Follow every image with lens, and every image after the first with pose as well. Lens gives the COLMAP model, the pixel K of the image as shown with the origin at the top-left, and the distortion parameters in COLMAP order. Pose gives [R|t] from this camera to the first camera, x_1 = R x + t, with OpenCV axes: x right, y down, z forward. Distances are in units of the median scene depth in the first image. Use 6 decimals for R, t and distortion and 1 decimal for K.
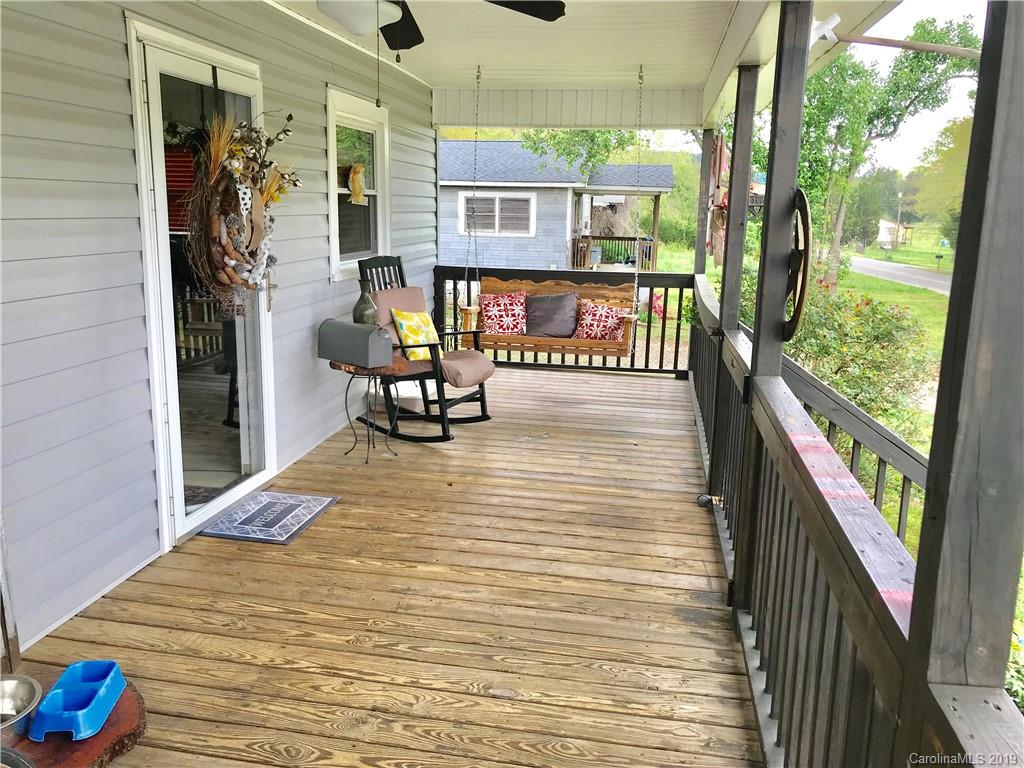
lens RADIAL K [[850.2, 0, 510.6], [0, 850.2, 383.0], [0, 0, 1]] dist [0.015327, 0.002643]
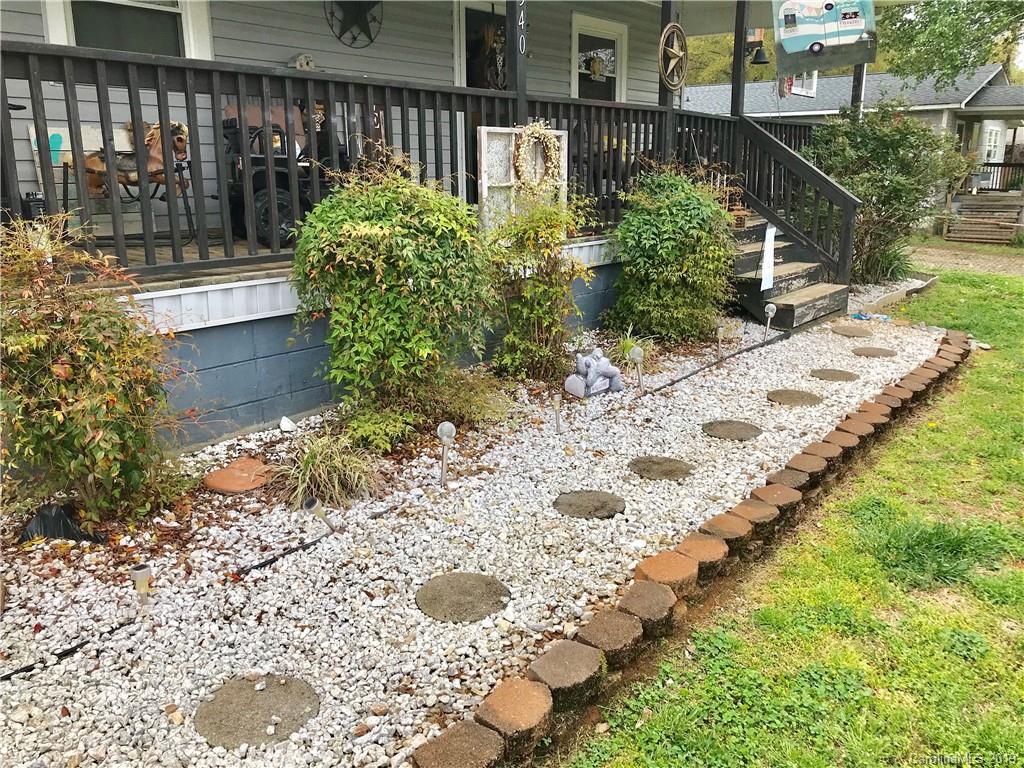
lens RADIAL K [[850.2, 0, 513.1], [0, 850.2, 383.0], [0, 0, 1]] dist [0.015327, 0.002643]
pose [[0.870711, 0.092335, -0.483049, 0.913997], [-0.075943, 0.995679, 0.053435, 0.526293], [0.485896, -0.009843, 0.873961, -1.005867]]
